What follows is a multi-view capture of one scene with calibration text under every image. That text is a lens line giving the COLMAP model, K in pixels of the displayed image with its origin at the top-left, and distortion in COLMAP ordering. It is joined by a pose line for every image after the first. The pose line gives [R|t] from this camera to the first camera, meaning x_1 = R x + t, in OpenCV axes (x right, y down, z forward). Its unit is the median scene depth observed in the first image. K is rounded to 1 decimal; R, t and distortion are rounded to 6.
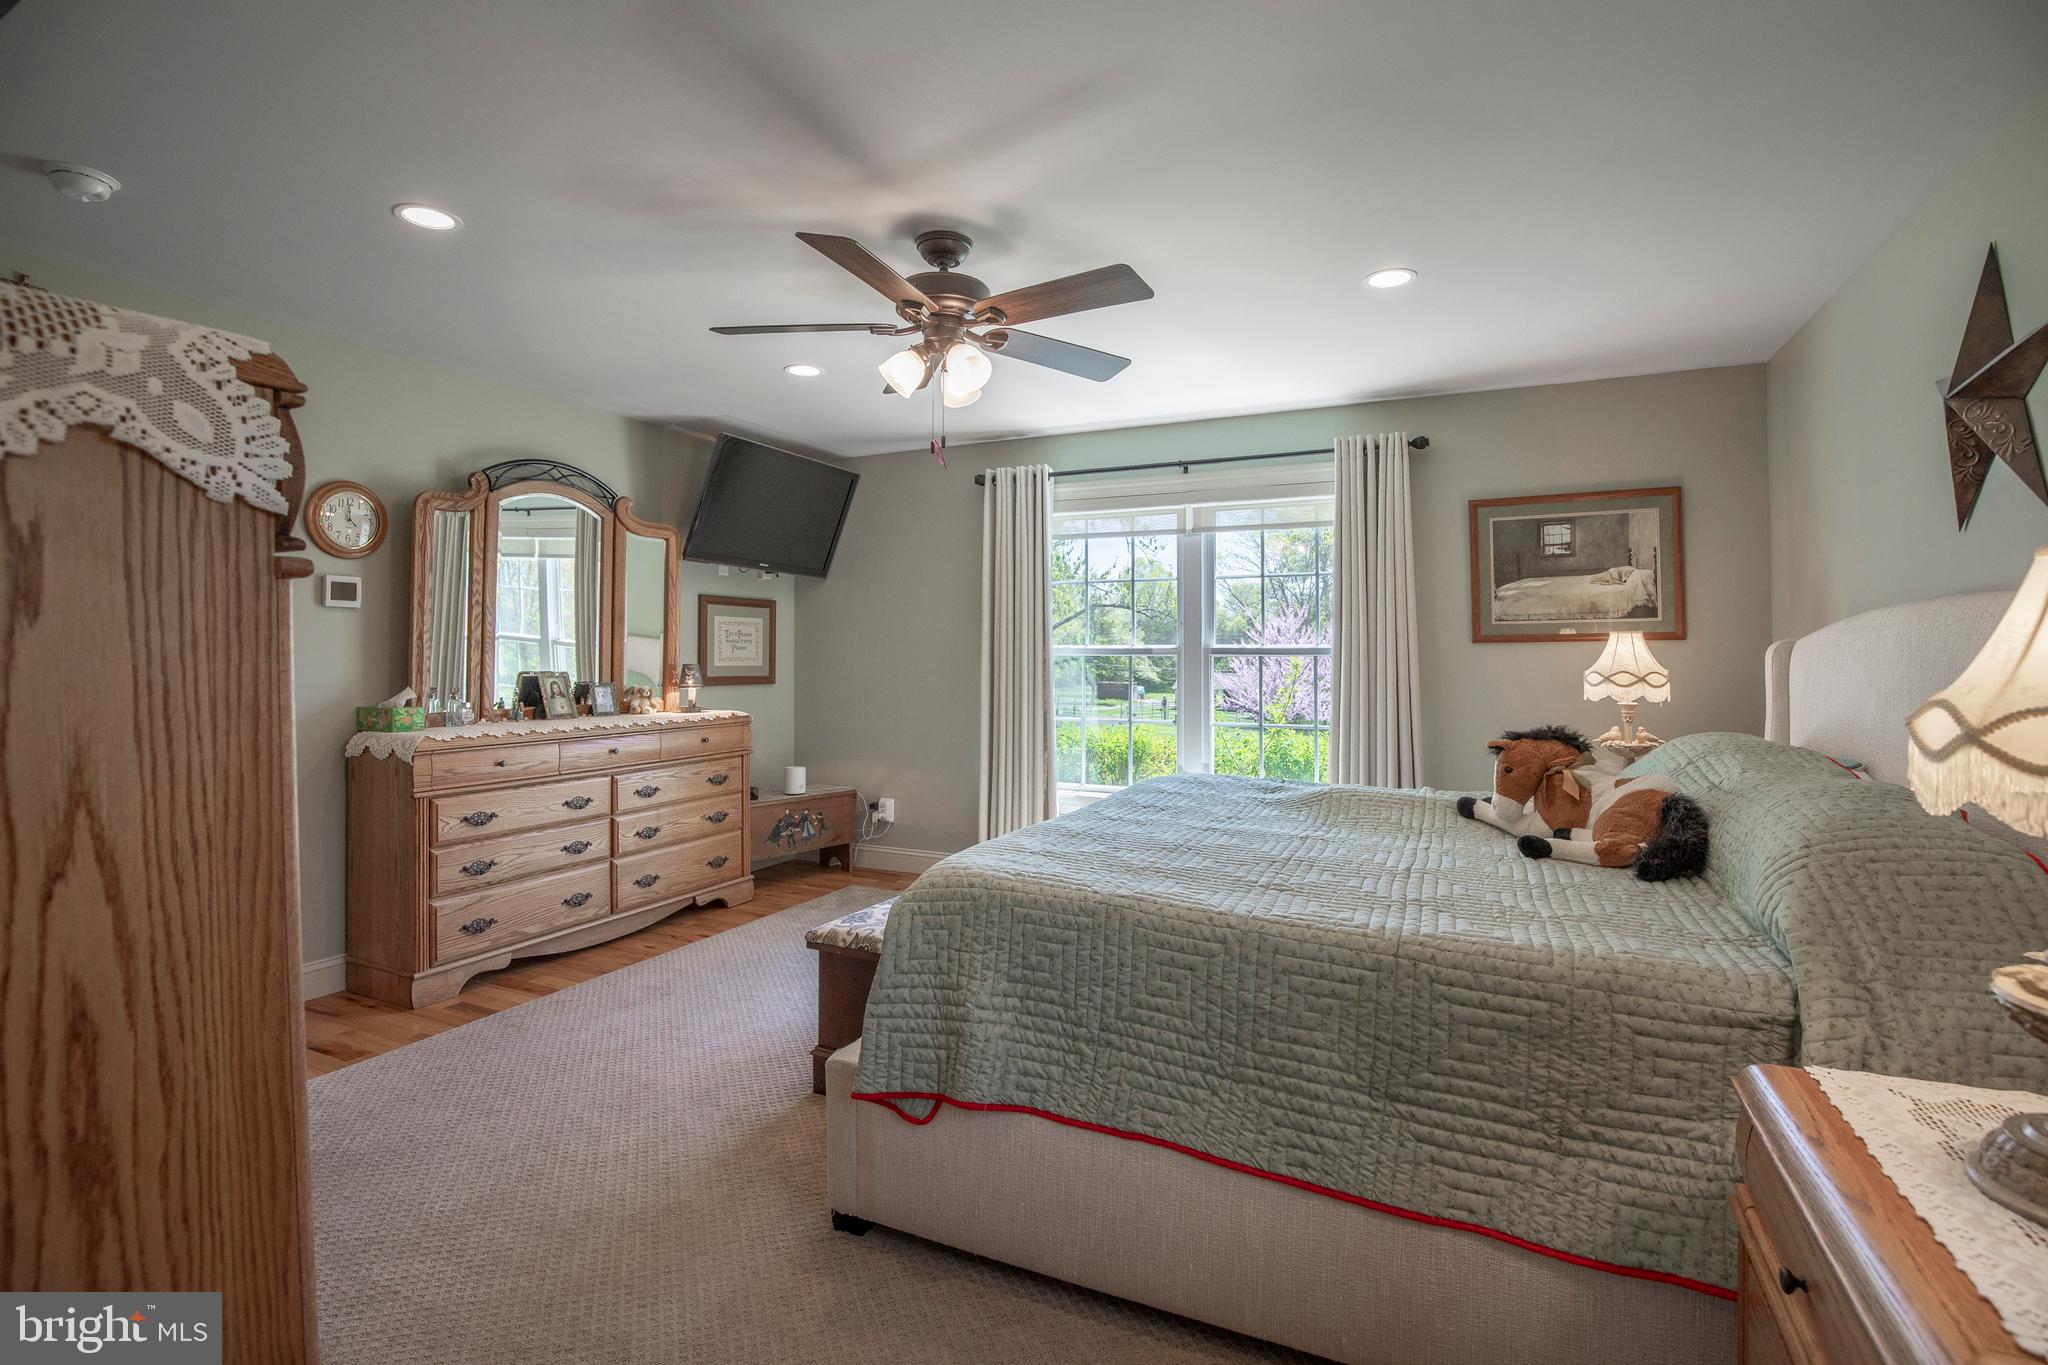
lens RADIAL K [[939.9, 0, 1032.7], [0, 939.9, 634.0], [0, 0, 1]] dist [0.000066, 0.000091]
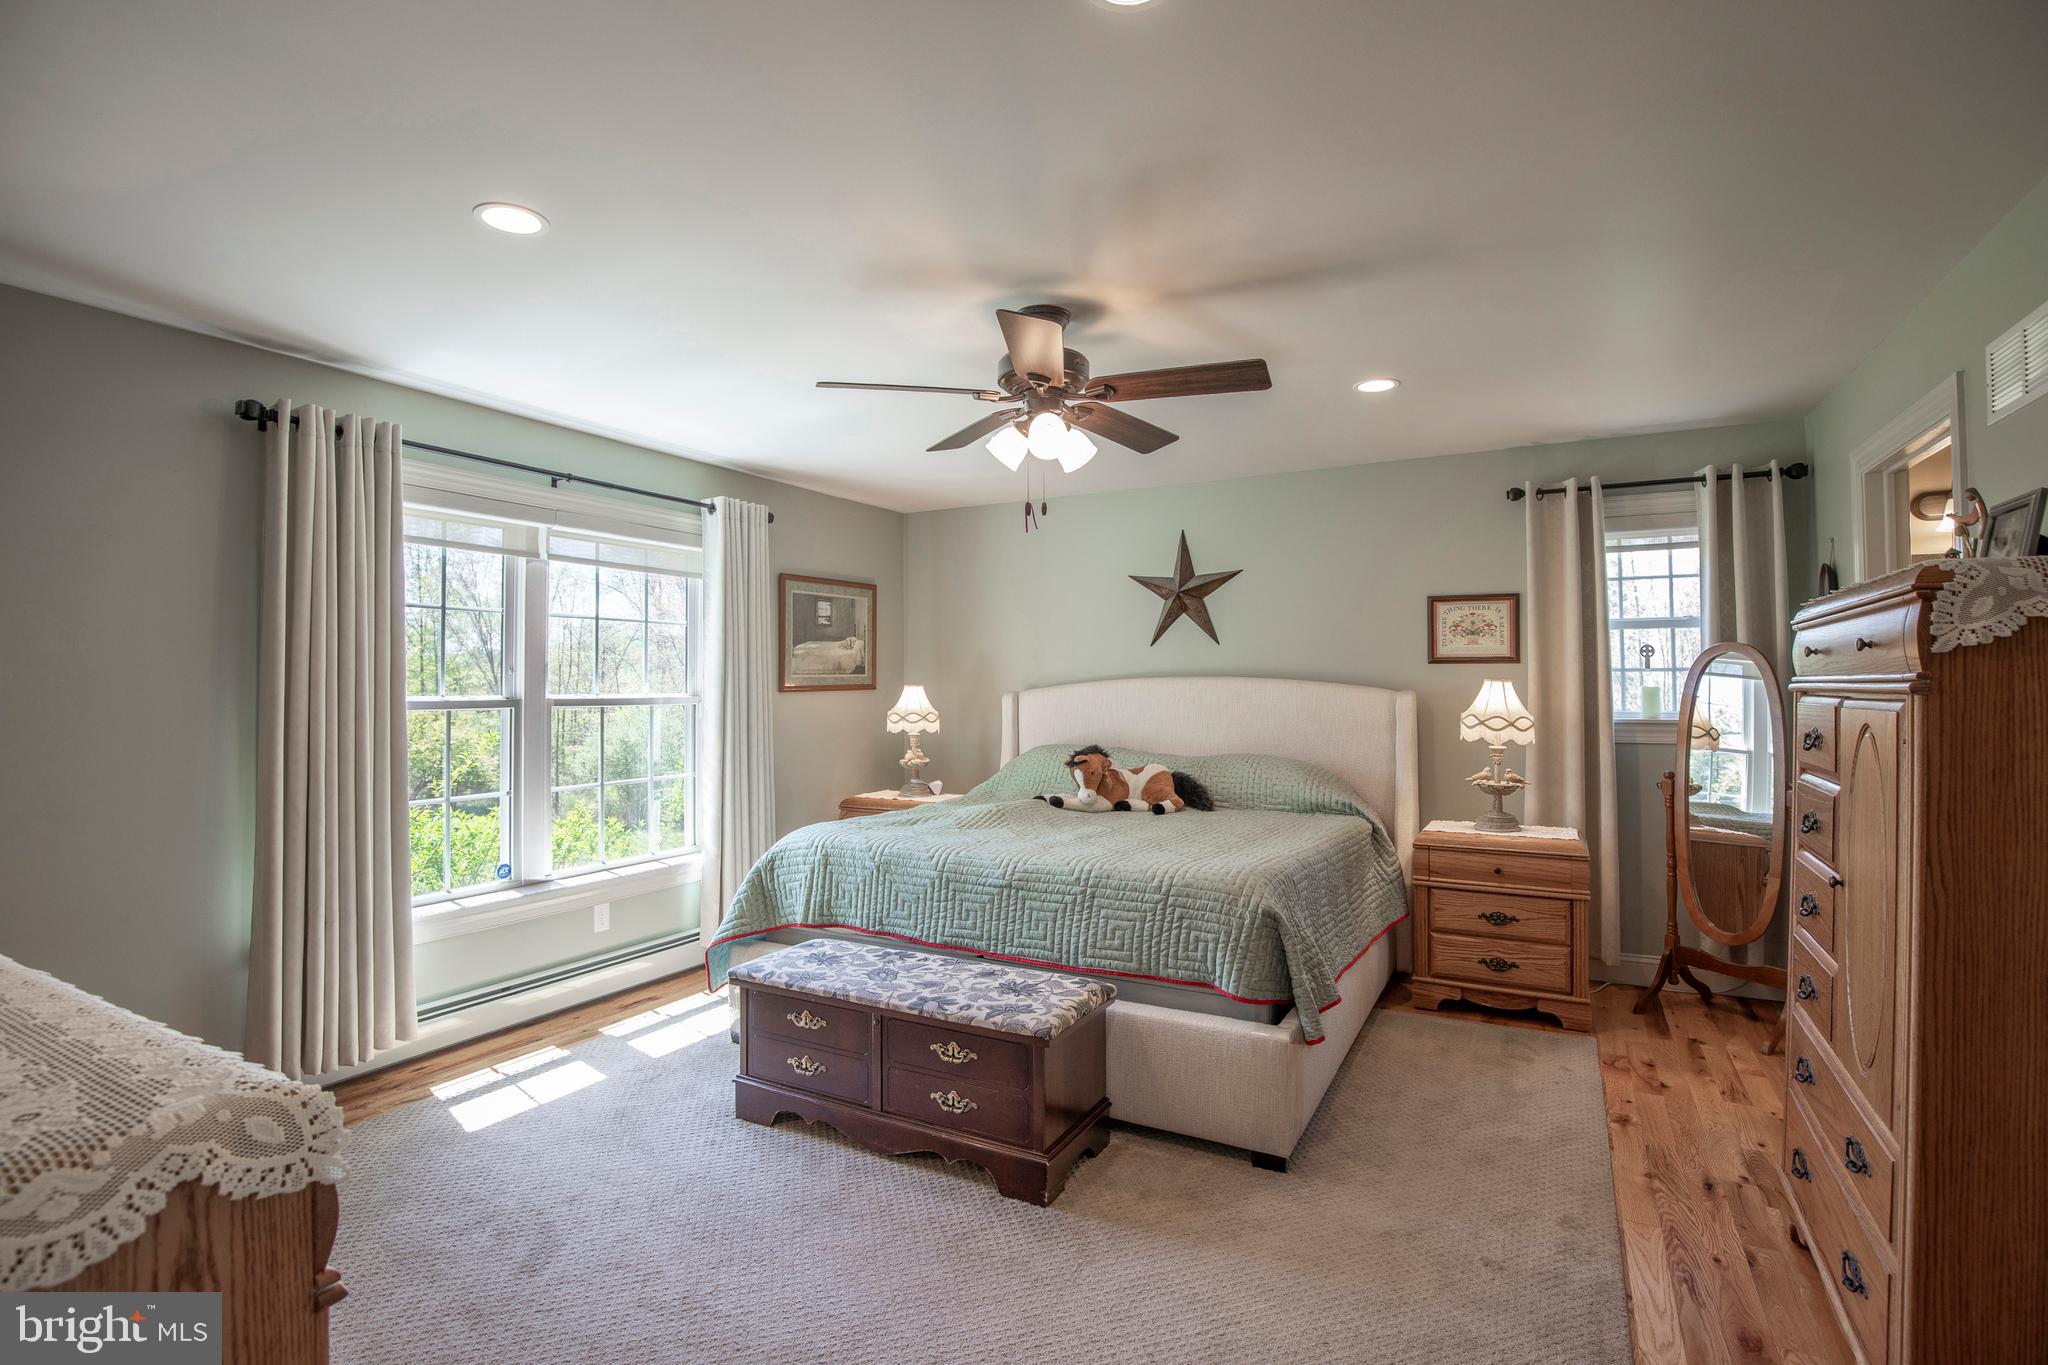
lens RADIAL K [[992.9, 0, 1024.0], [0, 992.9, 682.5], [0, 0, 1]] dist [-0.000922, -0.000132]
pose [[0.071322, 0.000544, 0.997453, -0.770011], [-0.014422, 0.999896, 0.000486, -0.008724], [-0.997349, -0.014420, 0.071322, 0.612201]]
